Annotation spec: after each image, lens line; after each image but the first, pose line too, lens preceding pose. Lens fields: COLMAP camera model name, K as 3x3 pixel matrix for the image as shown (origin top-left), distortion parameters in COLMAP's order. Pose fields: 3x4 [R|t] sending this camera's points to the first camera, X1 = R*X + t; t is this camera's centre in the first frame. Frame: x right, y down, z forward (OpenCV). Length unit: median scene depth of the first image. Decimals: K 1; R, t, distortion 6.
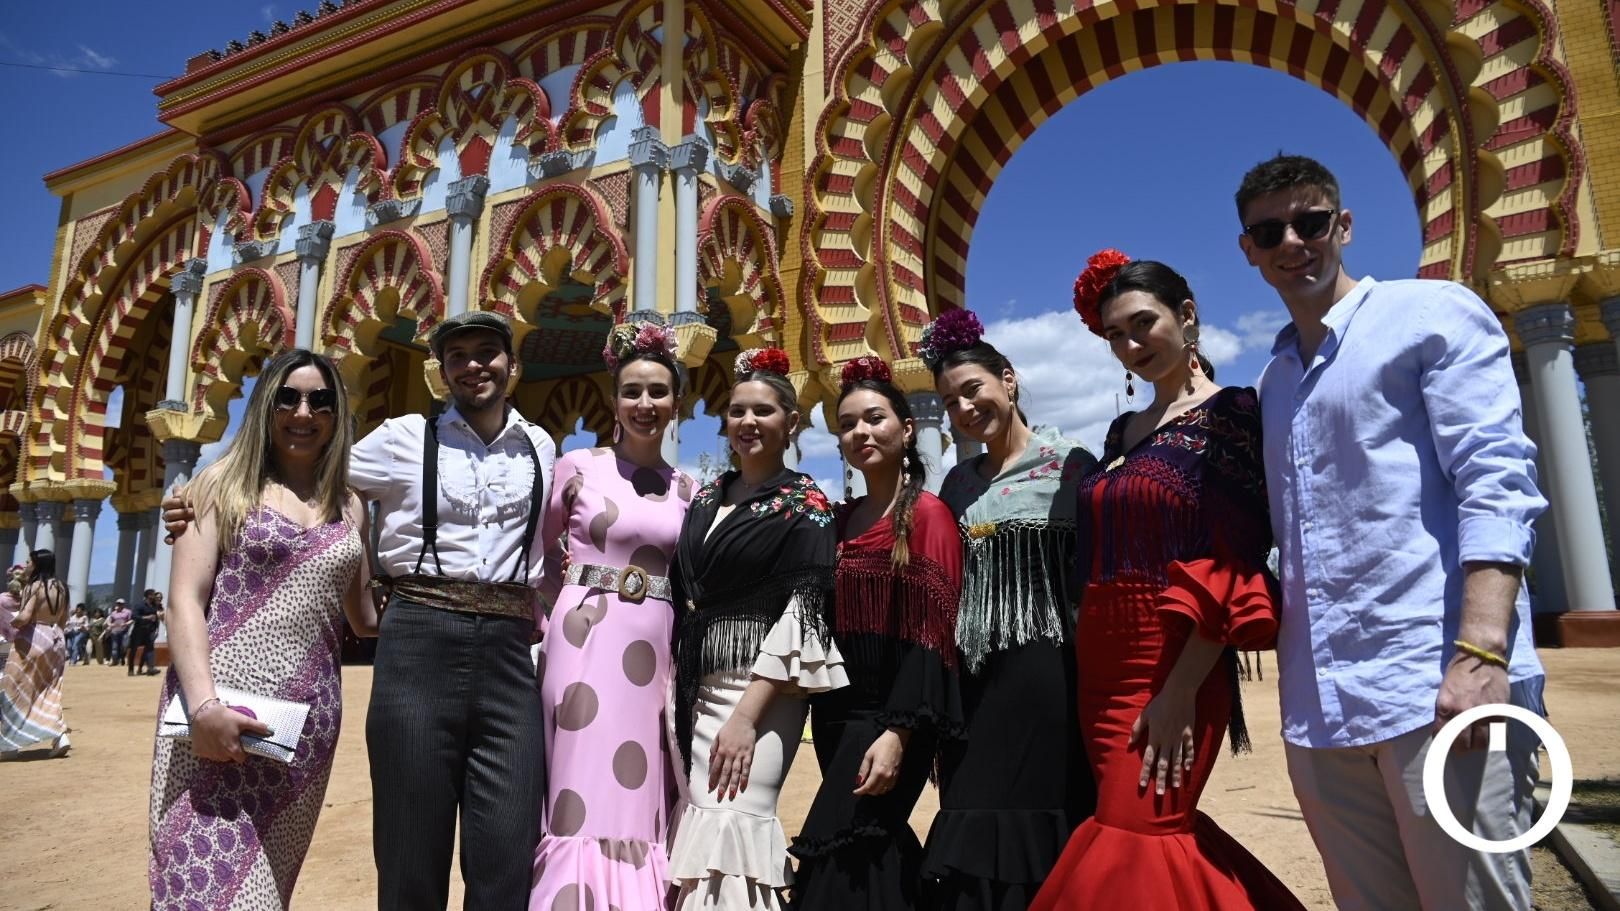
lens RADIAL K [[1114.2, 0, 774.0], [0, 1114.2, 452.8], [0, 0, 1]] dist [-0.111230, 0.064526]
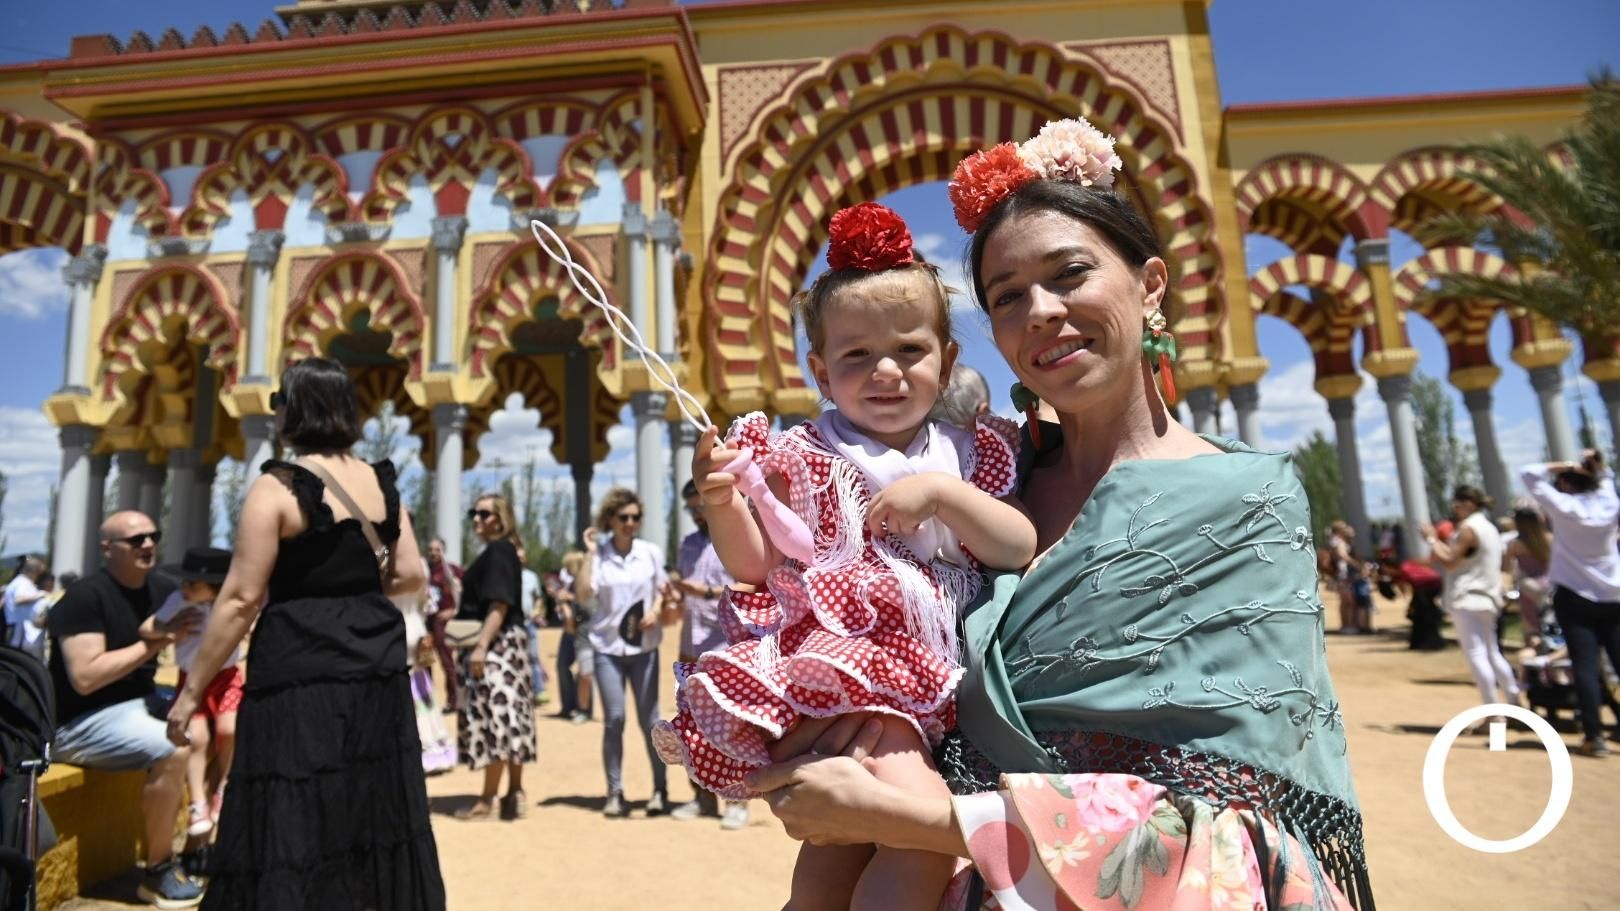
lens RADIAL K [[1114.2, 0, 774.0], [0, 1114.2, 452.8], [0, 0, 1]] dist [-0.111230, 0.064526]
pose [[0.913048, 0.024612, 0.407109, -0.420468], [-0.038907, 0.998881, 0.026872, -0.042513], [-0.405992, -0.040374, 0.912984, -0.209651]]
